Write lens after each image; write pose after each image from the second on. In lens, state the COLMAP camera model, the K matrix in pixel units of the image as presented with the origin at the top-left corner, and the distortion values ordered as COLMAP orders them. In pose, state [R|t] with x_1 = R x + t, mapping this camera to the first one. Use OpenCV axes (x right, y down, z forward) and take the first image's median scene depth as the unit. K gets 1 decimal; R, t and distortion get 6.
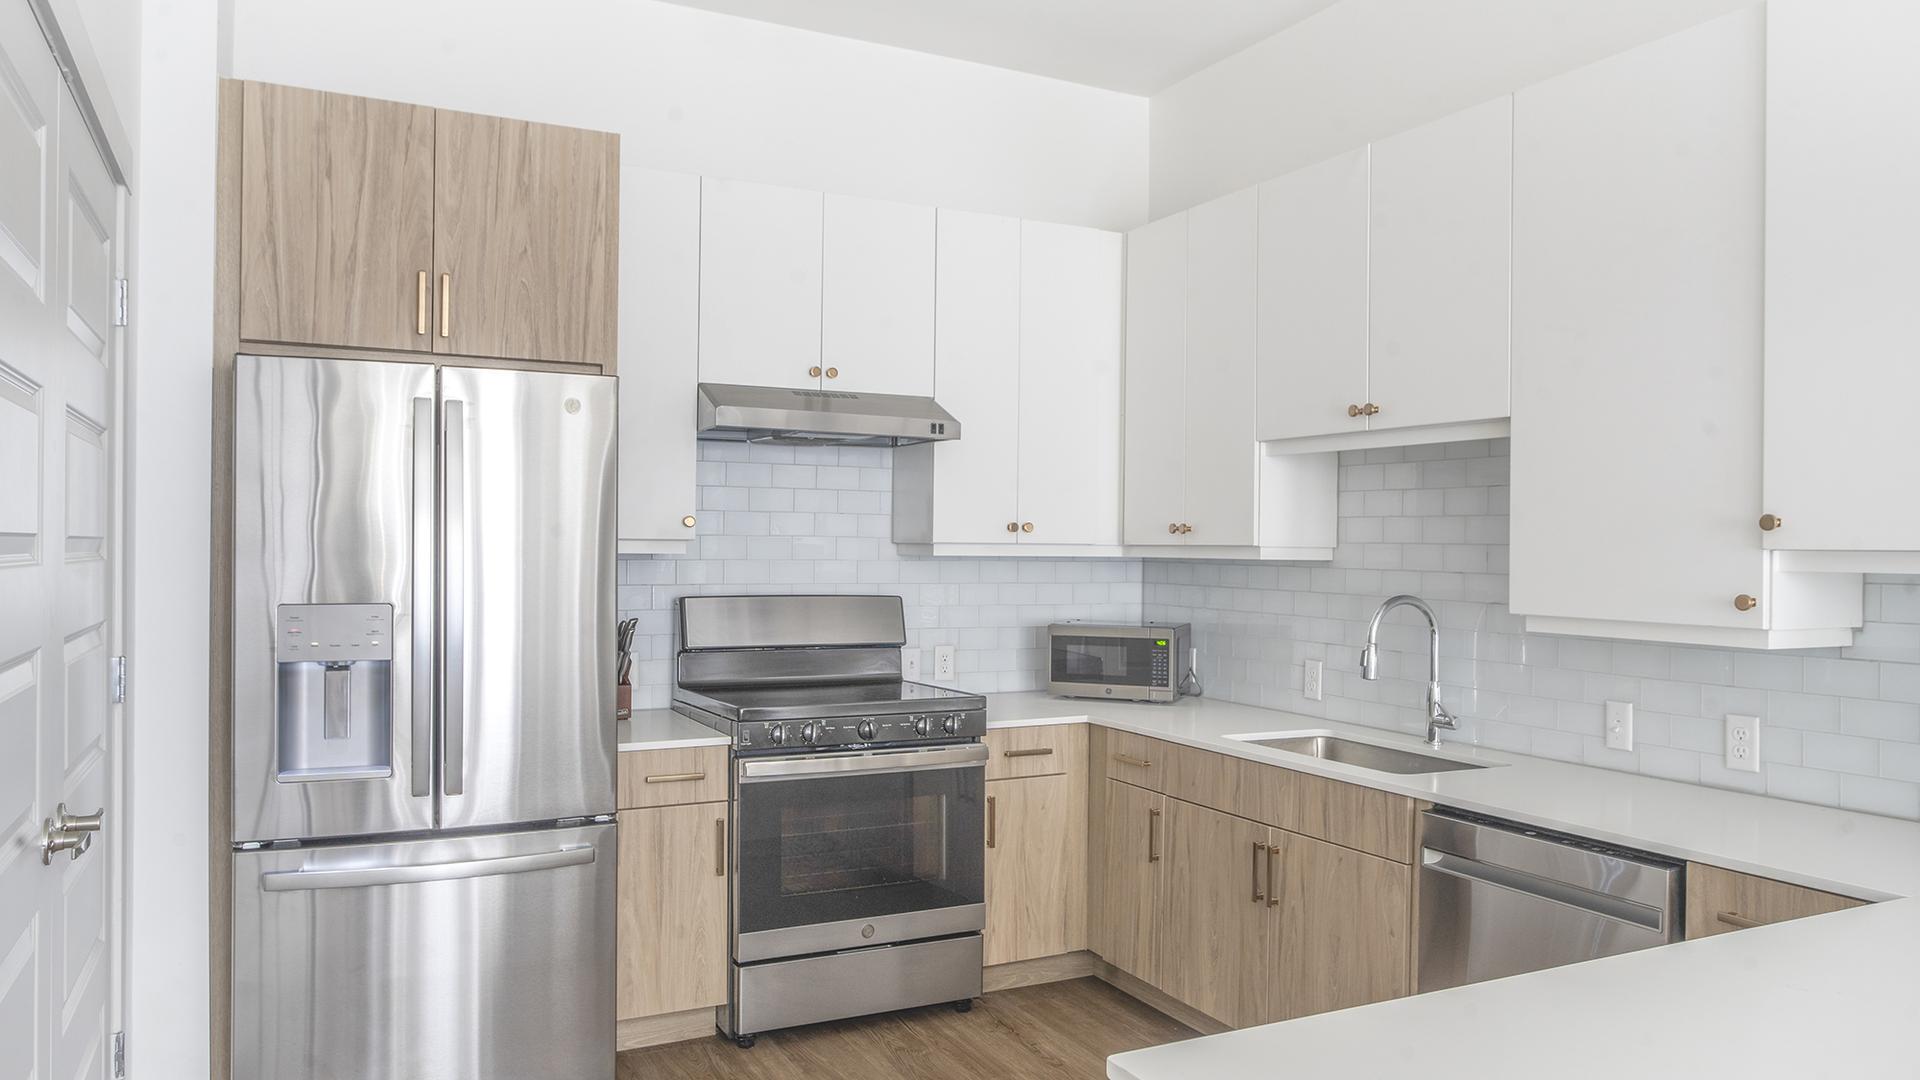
lens RADIAL K [[1354.8, 0, 960.0], [0, 1354.8, 540.0], [0, 0, 1]] dist [-0.002581, 0.004386]
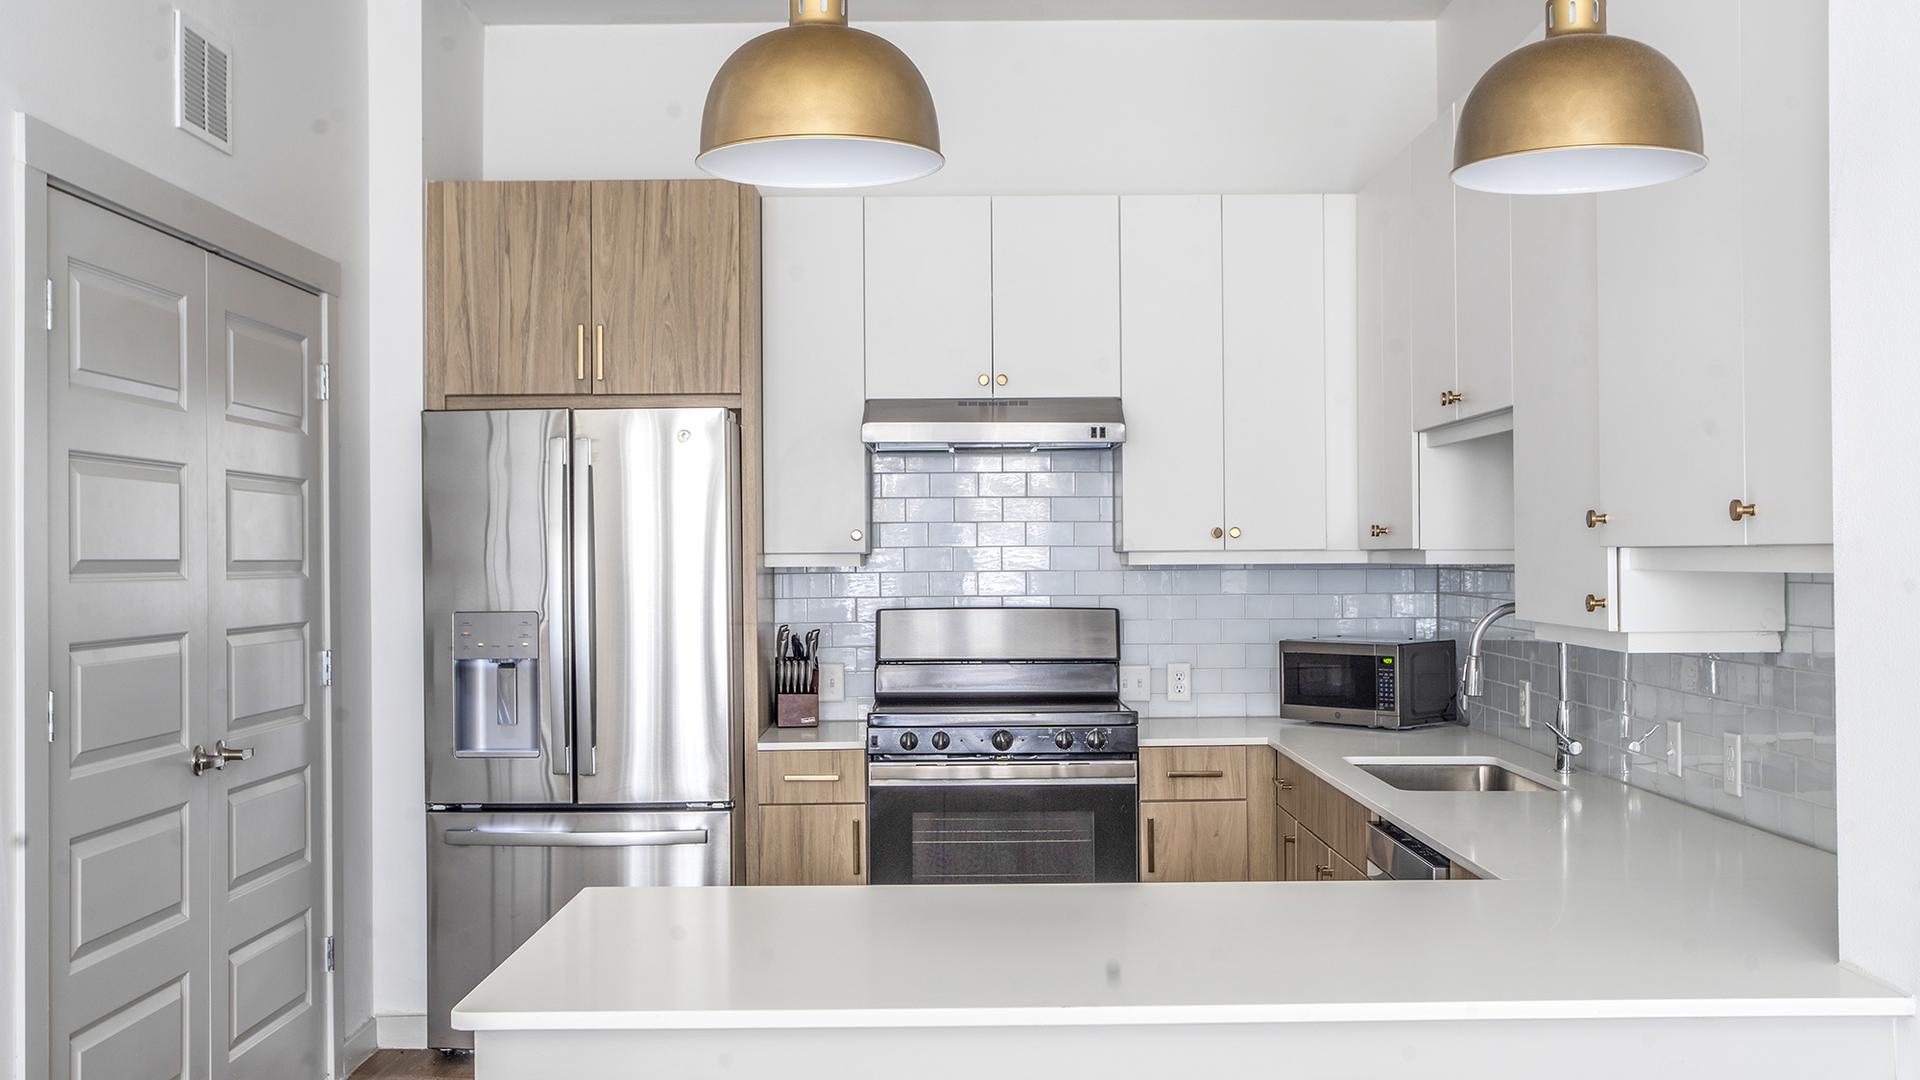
lens RADIAL K [[1918.5, 0, 960.0], [0, 1918.5, 540.0], [0, 0, 1]] dist [-0.001508, -0.006527]
pose [[0.894075, -0.019415, -0.447497, 0.588827], [0.017586, 0.999811, -0.008243, 0.003900], [0.447572, -0.000500, 0.894248, -0.301117]]
